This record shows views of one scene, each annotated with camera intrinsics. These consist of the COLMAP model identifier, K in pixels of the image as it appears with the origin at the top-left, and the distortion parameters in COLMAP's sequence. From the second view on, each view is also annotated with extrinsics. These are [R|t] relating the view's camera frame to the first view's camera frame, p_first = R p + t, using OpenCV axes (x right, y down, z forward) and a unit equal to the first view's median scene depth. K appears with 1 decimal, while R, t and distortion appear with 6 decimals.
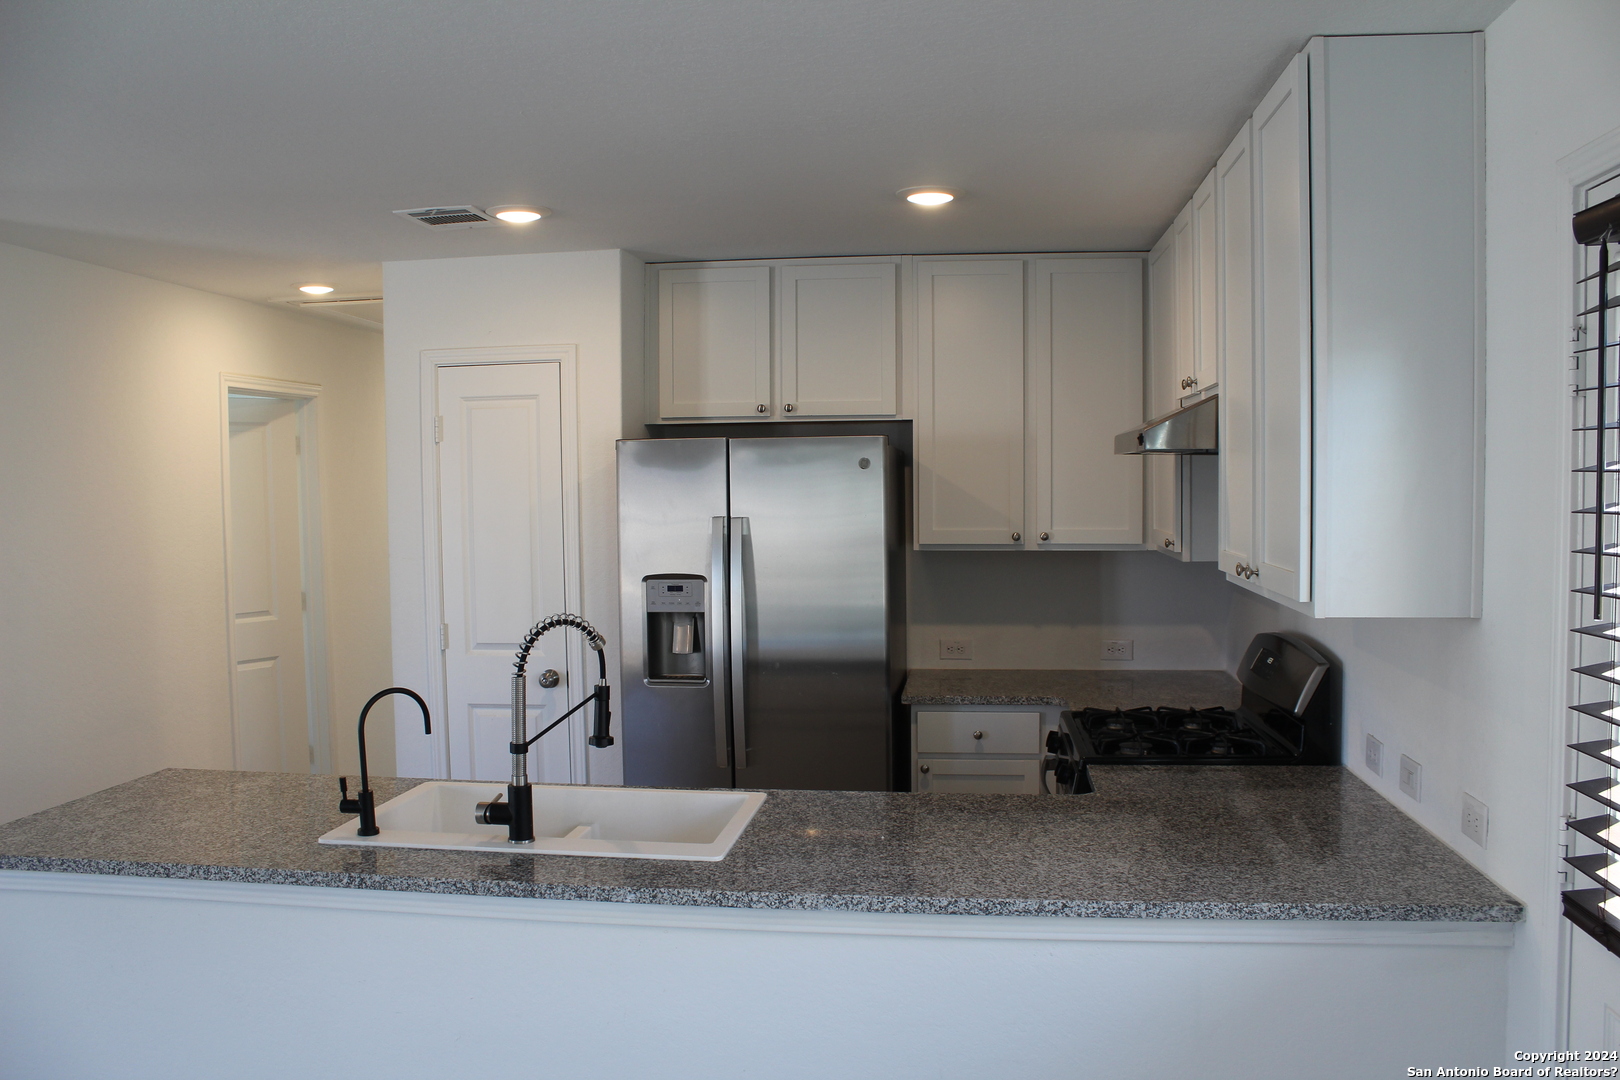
lens RADIAL K [[1339.4, 0, 811.7], [0, 1339.4, 550.3], [0, 0, 1]] dist [-0.168373, 0.148733]
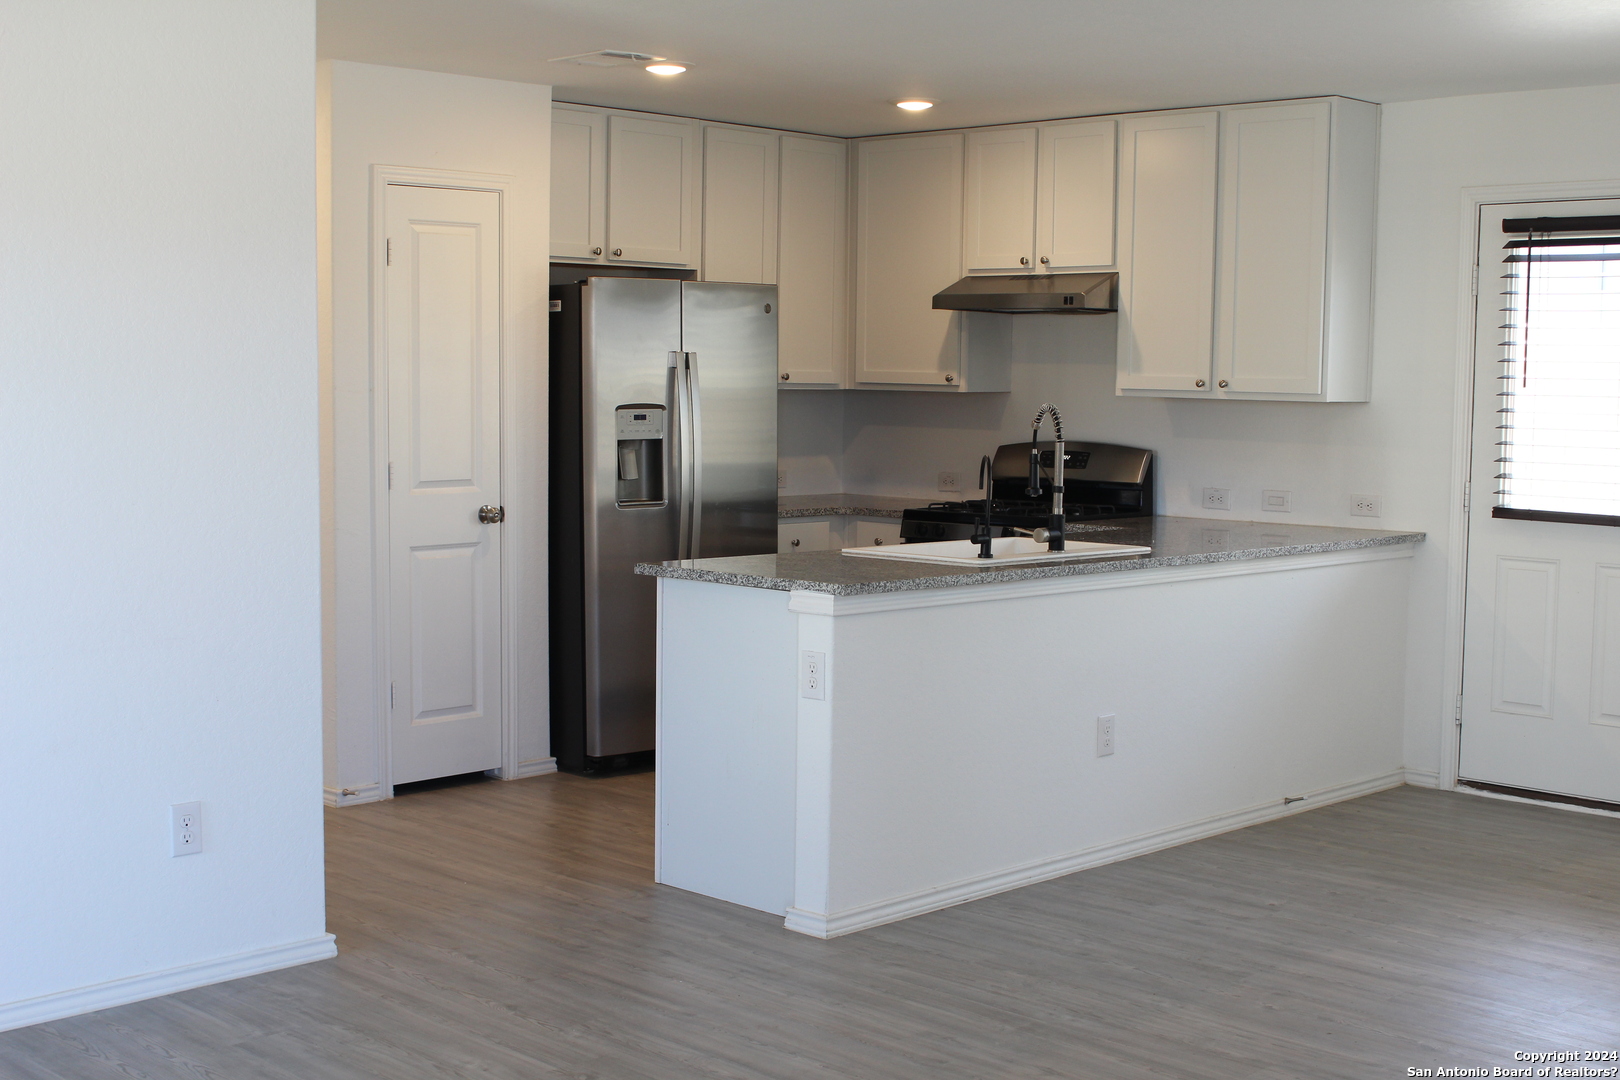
lens RADIAL K [[2081.4, 0, 807.5], [0, 2081.4, 556.5], [0, 0, 1]] dist [-0.070692, 0.067893]
pose [[0.605461, -0.054482, 0.794008, -1.463085], [0.022356, 0.998425, 0.051461, 0.061756], [-0.795561, -0.013407, 0.605725, -0.137086]]
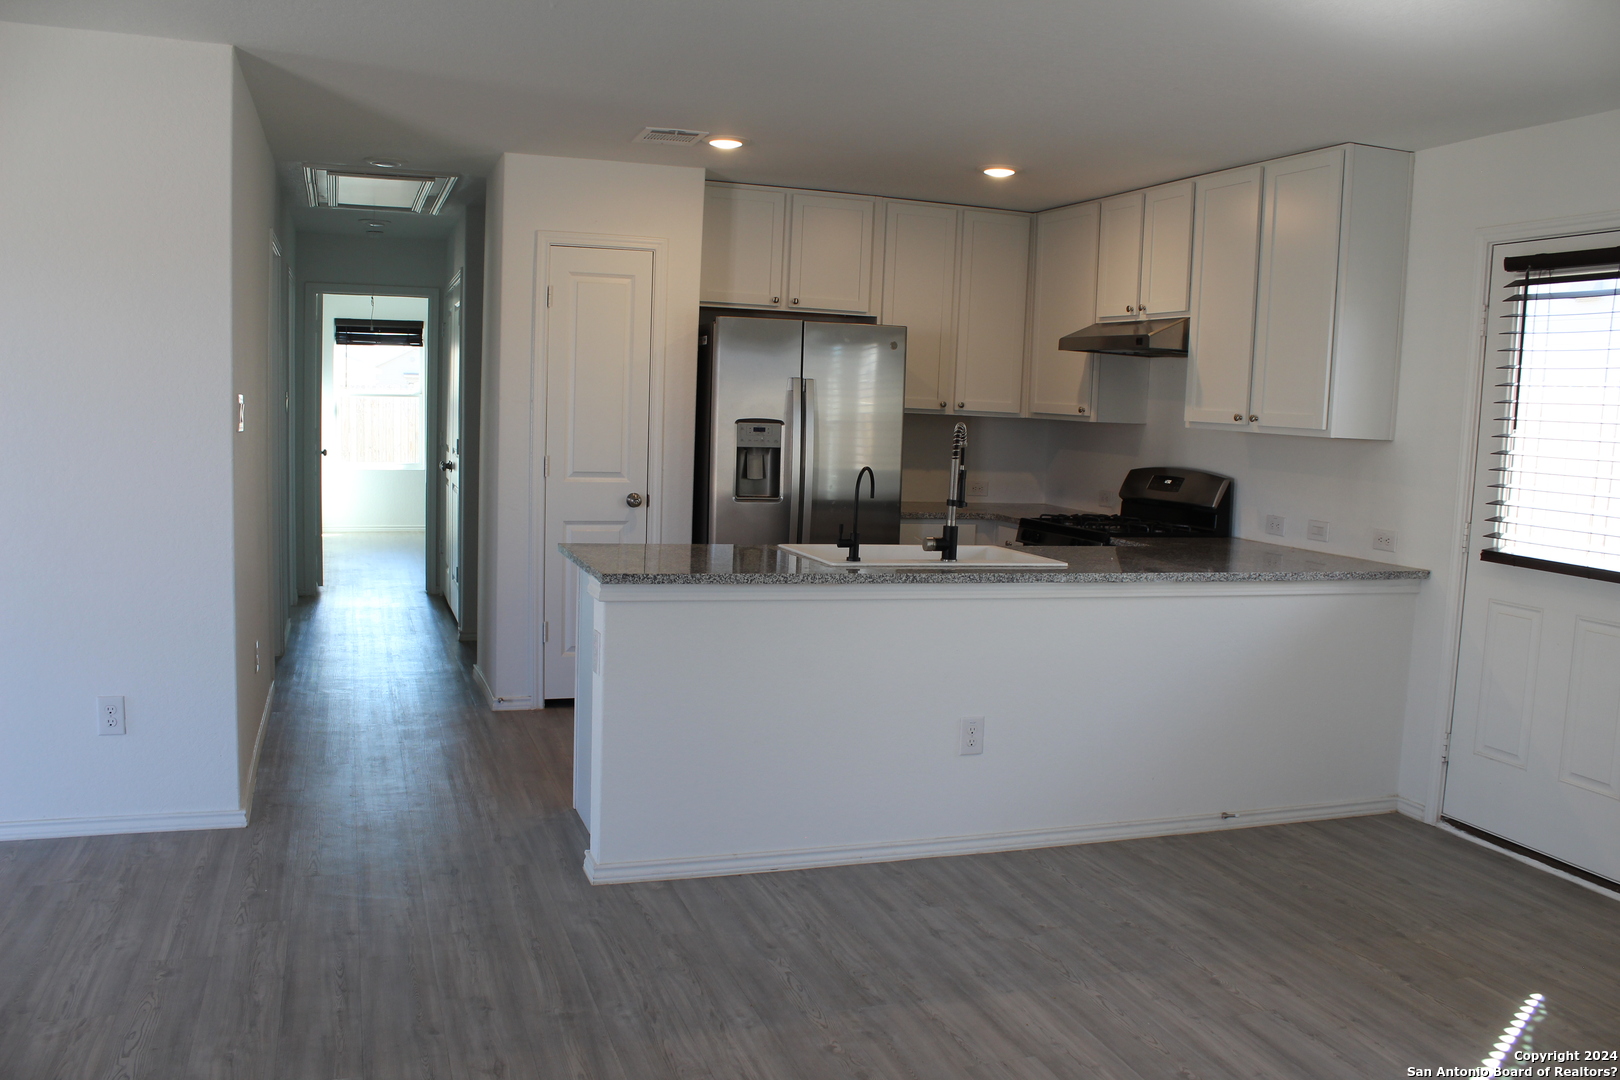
lens RADIAL K [[1339.4, 0, 811.7], [0, 1339.4, 550.3], [0, 0, 1]] dist [-0.168373, 0.148733]
pose [[0.891970, -0.005900, 0.452057, -0.714817], [-0.024744, 0.997779, 0.061845, 0.070284], [-0.451417, -0.066350, 0.889843, -0.248389]]
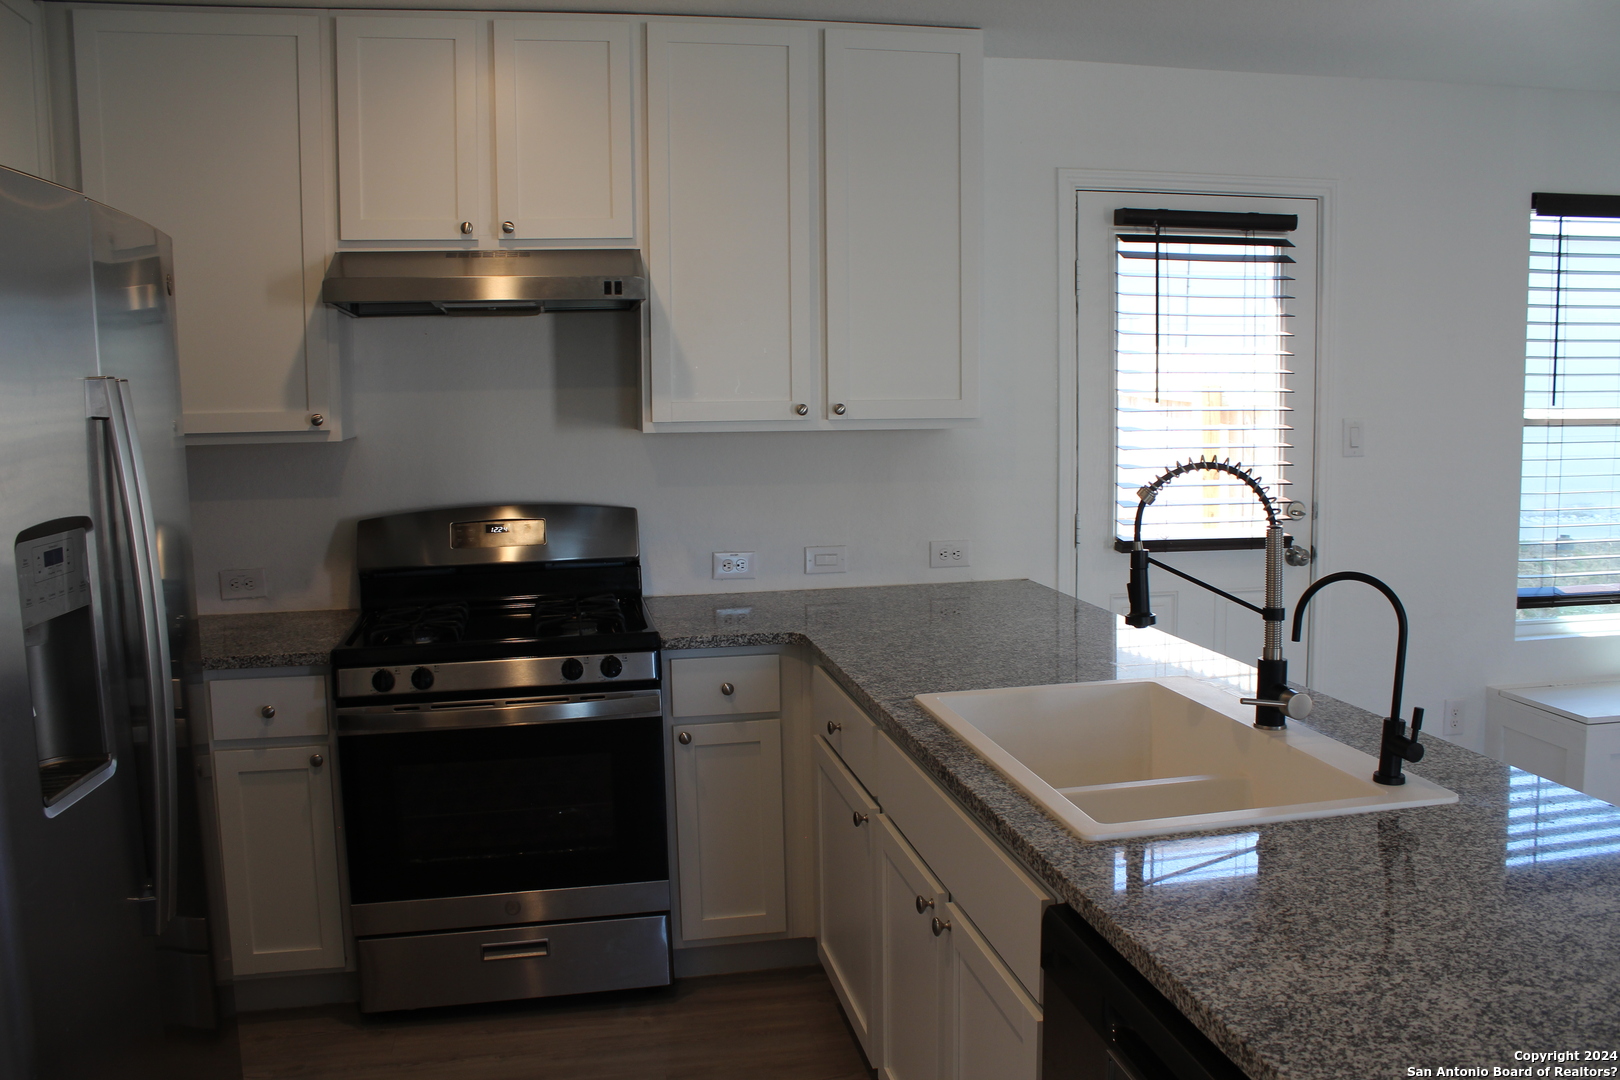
lens RADIAL K [[1339.4, 0, 811.7], [0, 1339.4, 550.3], [0, 0, 1]] dist [-0.168373, 0.148733]
pose [[-0.315858, -0.098495, 0.943680, -0.574561], [0.064714, 0.990045, 0.124995, -0.006909], [-0.946597, 0.100550, -0.306339, 0.972037]]
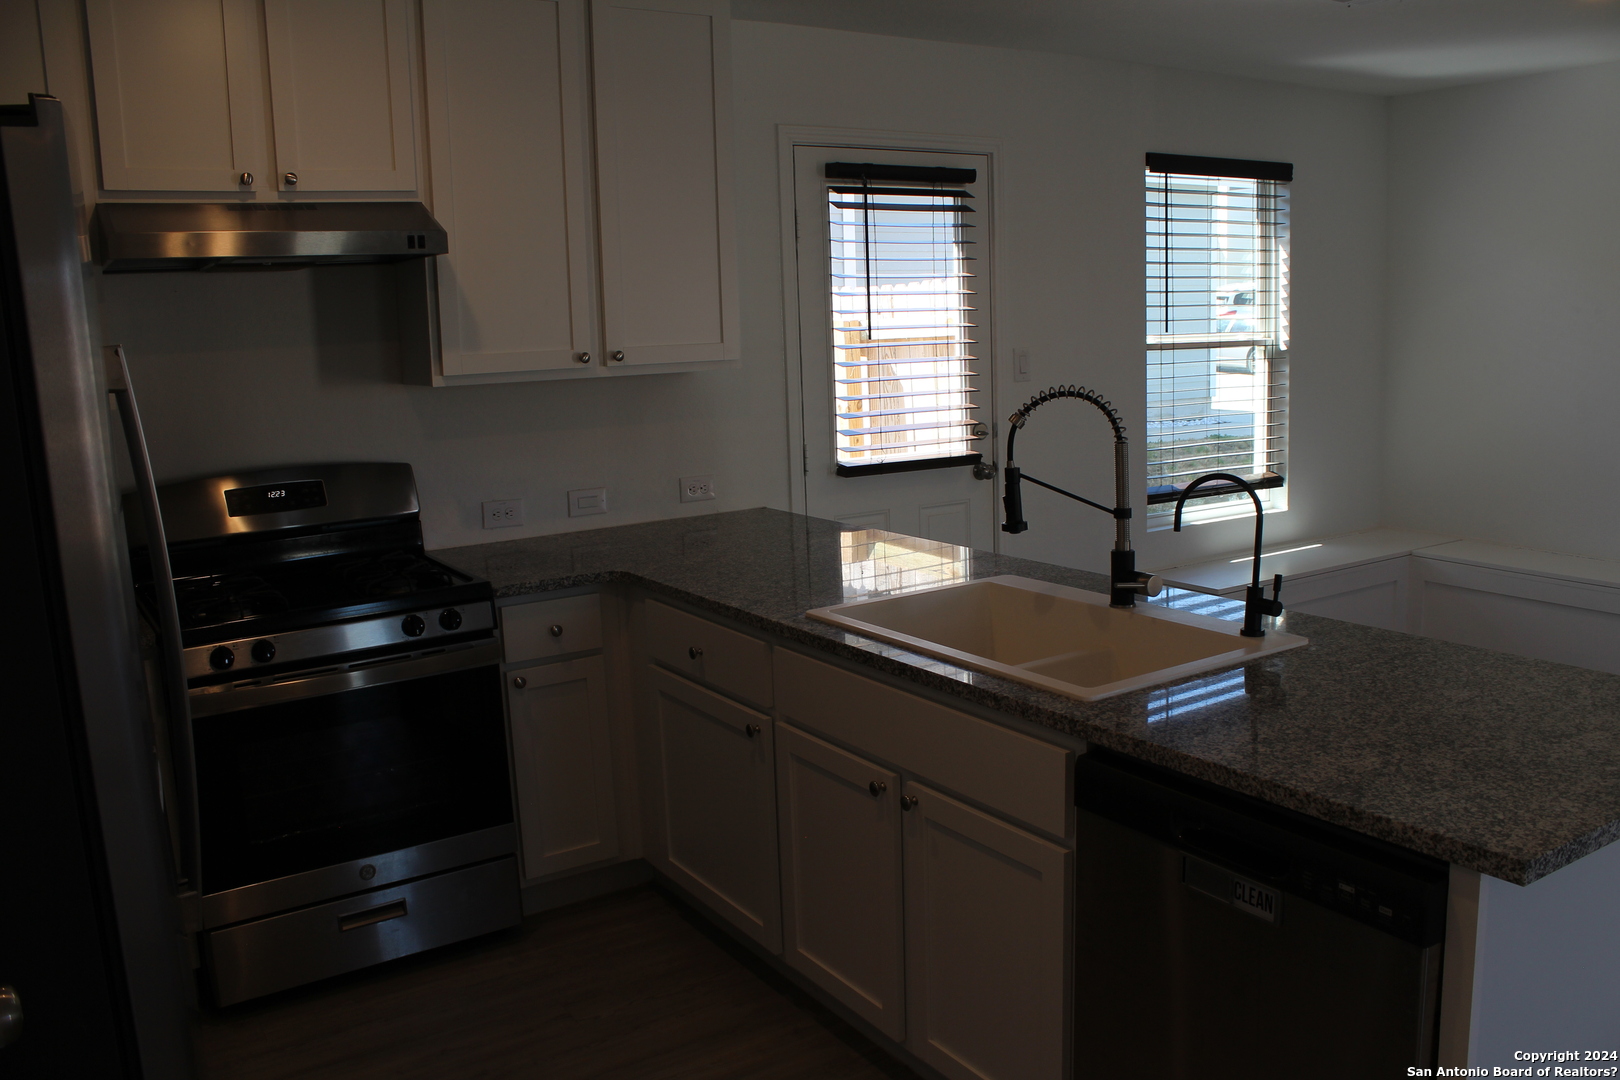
lens RADIAL K [[1339.4, 0, 811.7], [0, 1339.4, 550.3], [0, 0, 1]] dist [-0.168373, 0.148733]
pose [[-0.641087, -0.100707, 0.760832, -0.536626], [0.079632, 0.977274, 0.196455, -0.025464], [-0.763325, 0.186532, -0.618498, 1.157125]]
